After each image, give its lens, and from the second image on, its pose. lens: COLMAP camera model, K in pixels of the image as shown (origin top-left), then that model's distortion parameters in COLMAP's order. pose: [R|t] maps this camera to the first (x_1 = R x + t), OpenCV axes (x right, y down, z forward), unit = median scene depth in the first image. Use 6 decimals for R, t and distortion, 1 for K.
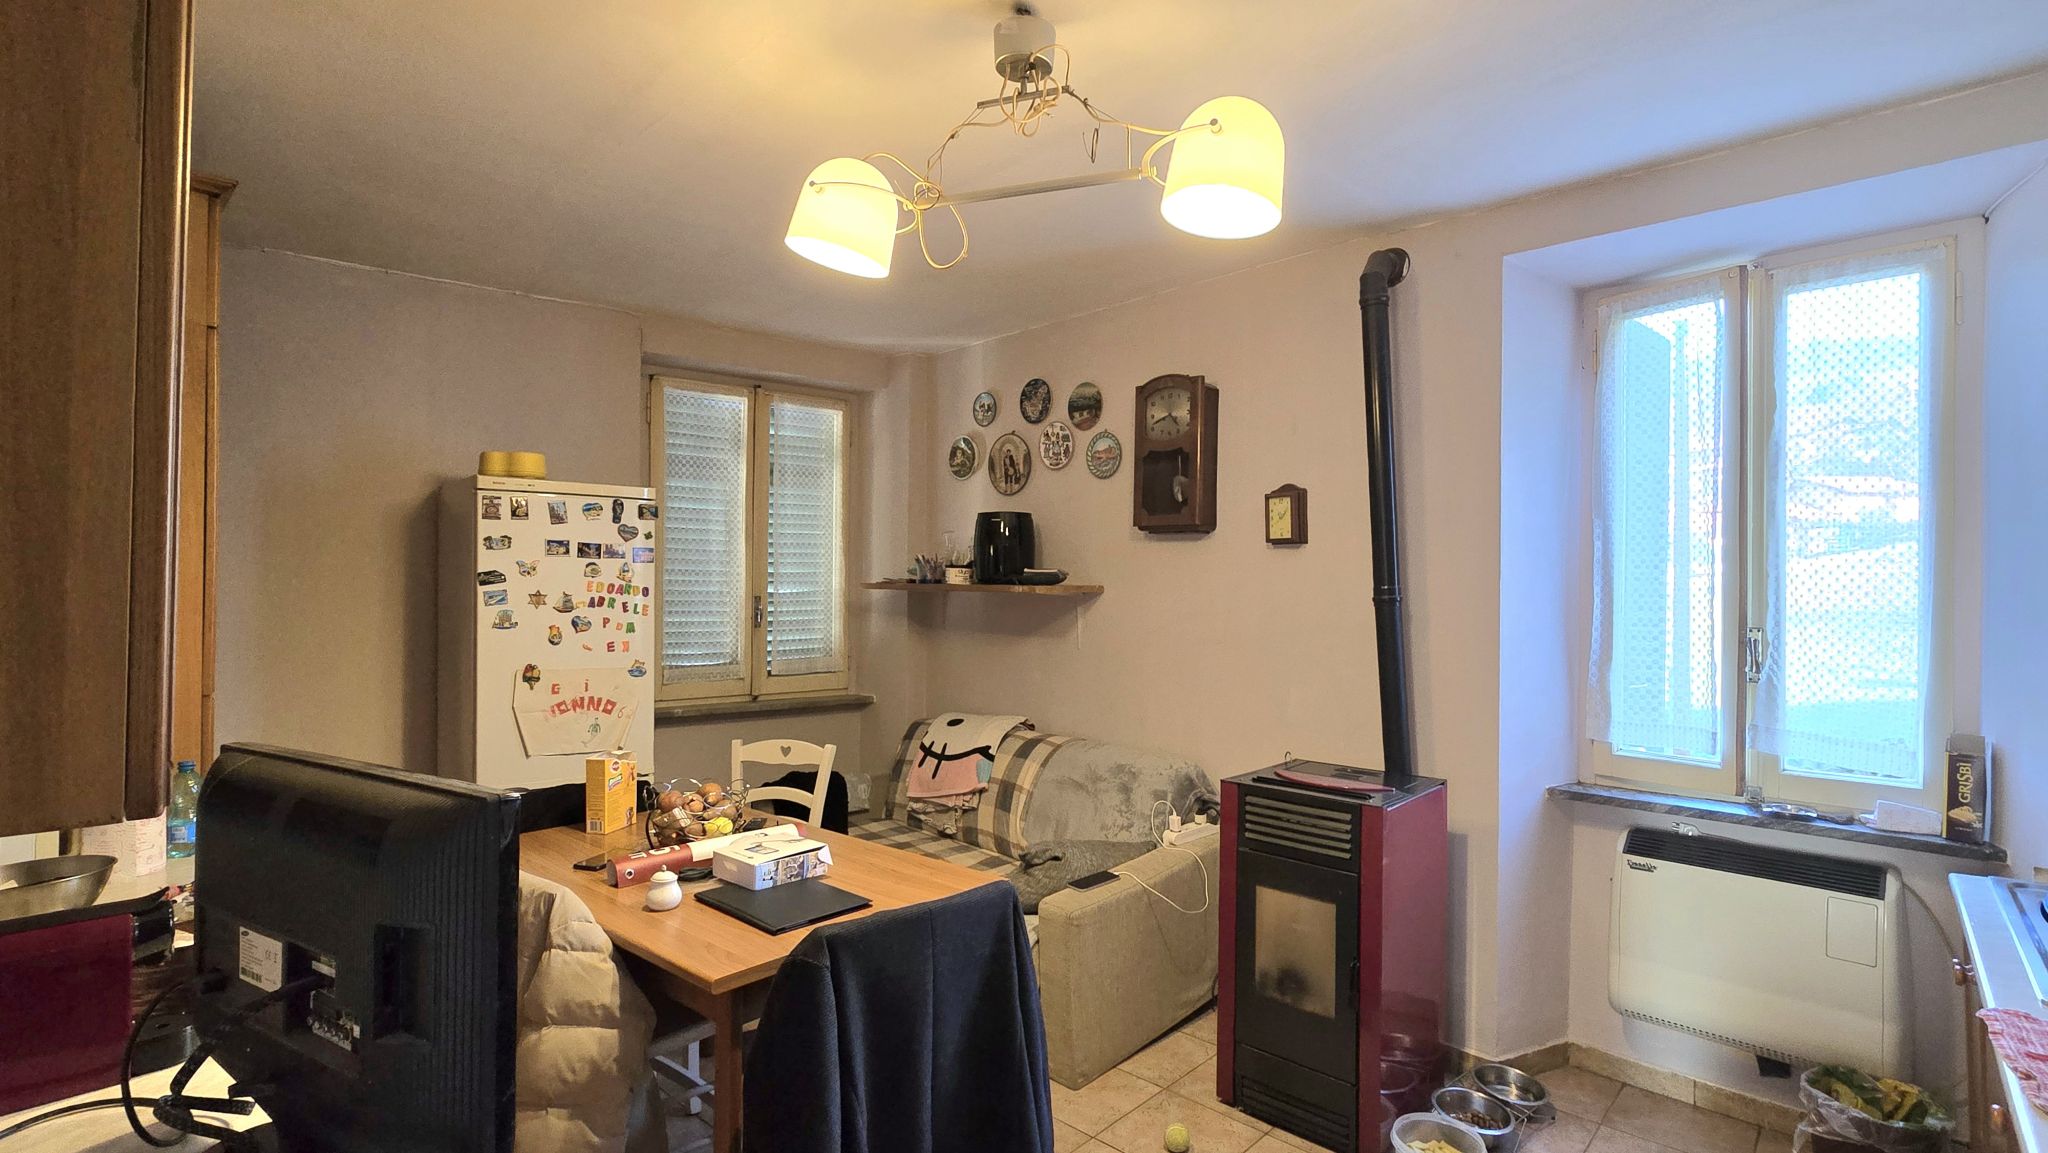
lens RADIAL K [[947.5, 0, 1023.9], [0, 947.5, 574.0], [0, 0, 1]] dist [-0.002985, 0.001766]
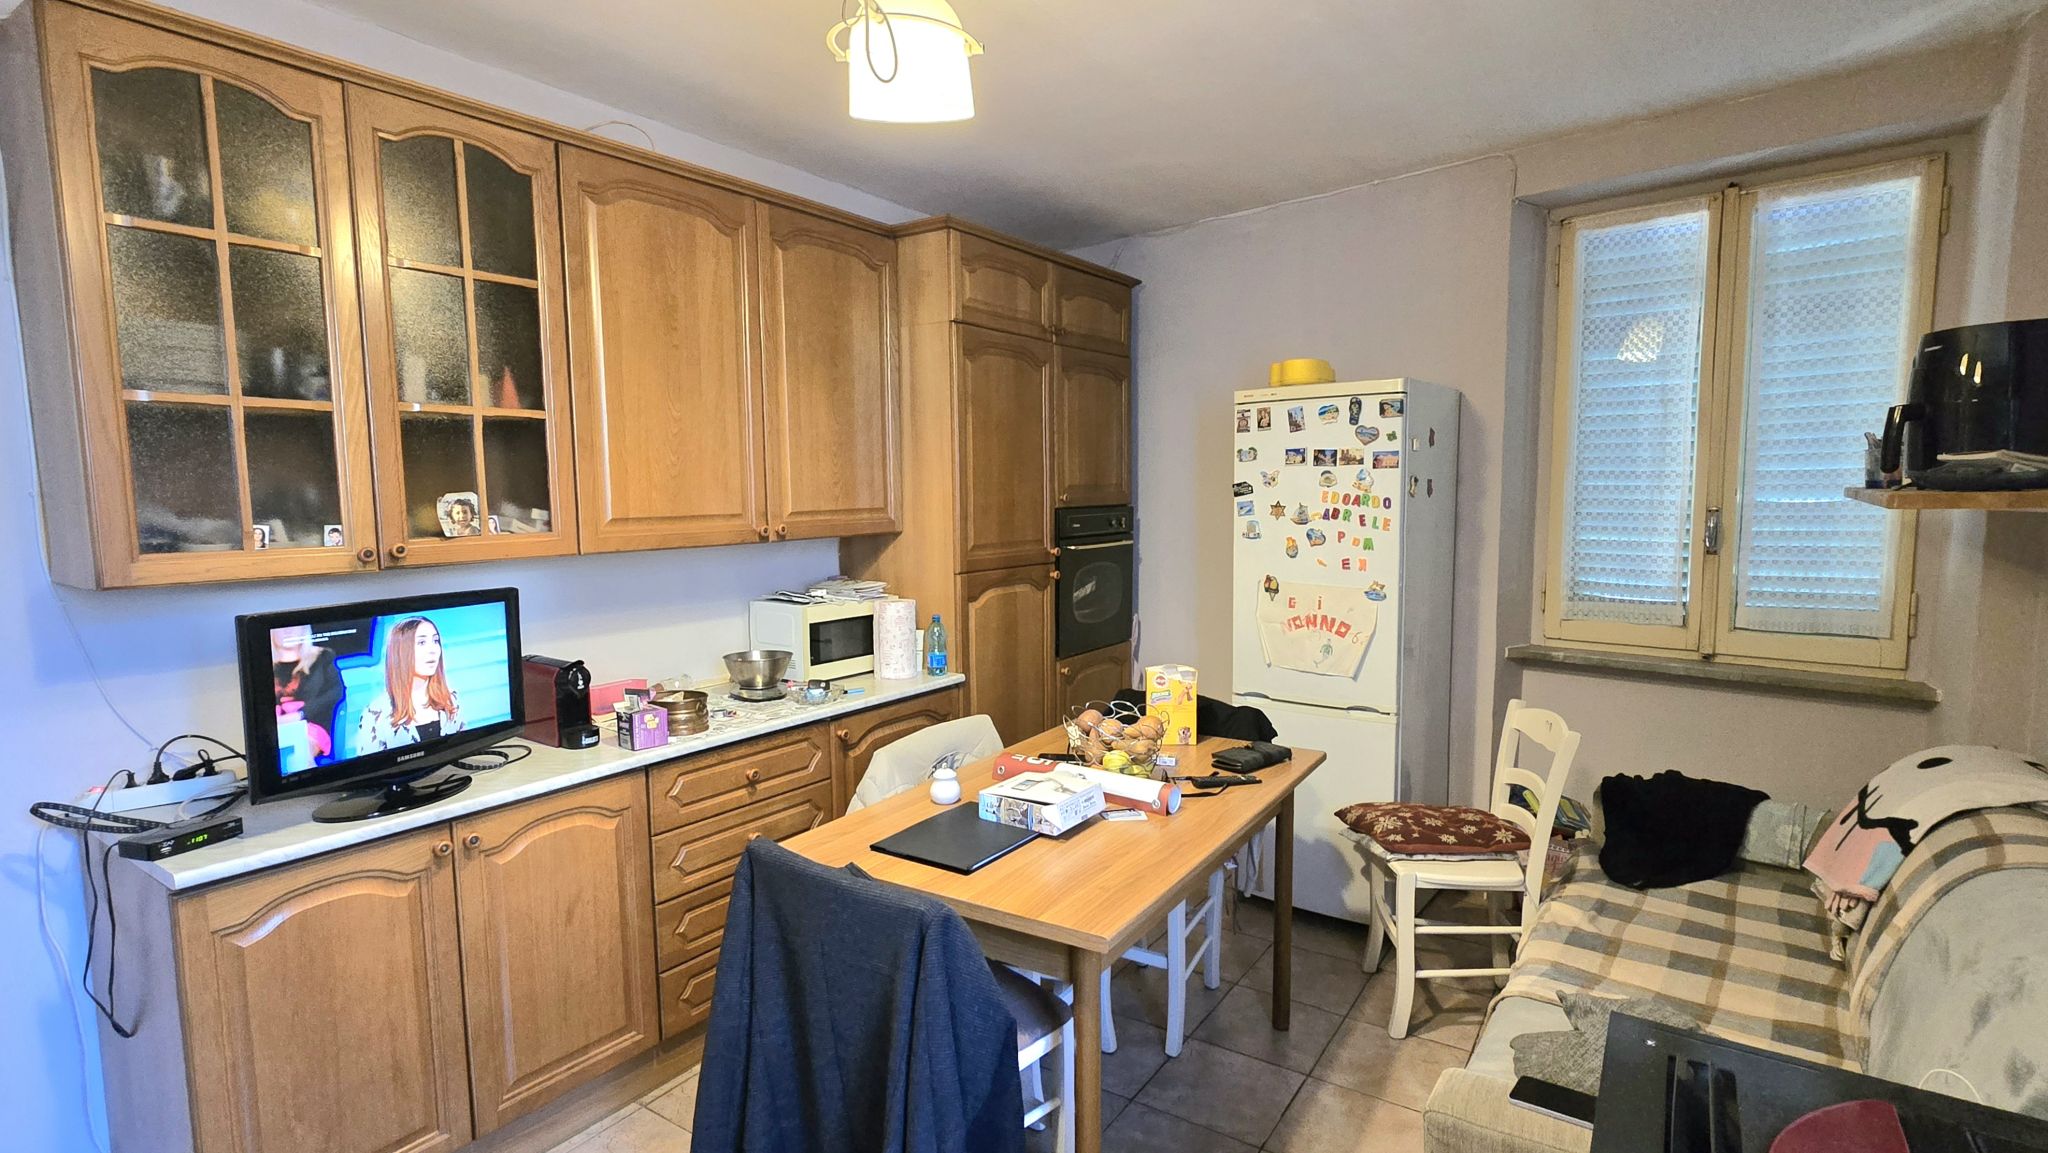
lens RADIAL K [[947.5, 0, 1020.4], [0, 947.5, 582.0], [0, 0, 1]] dist [-0.002985, 0.001766]
pose [[0.184089, 0.086877, -0.979063, 0.394200], [0.021228, 0.995502, 0.092327, 0.004067], [0.982680, -0.037780, 0.181416, 0.532158]]
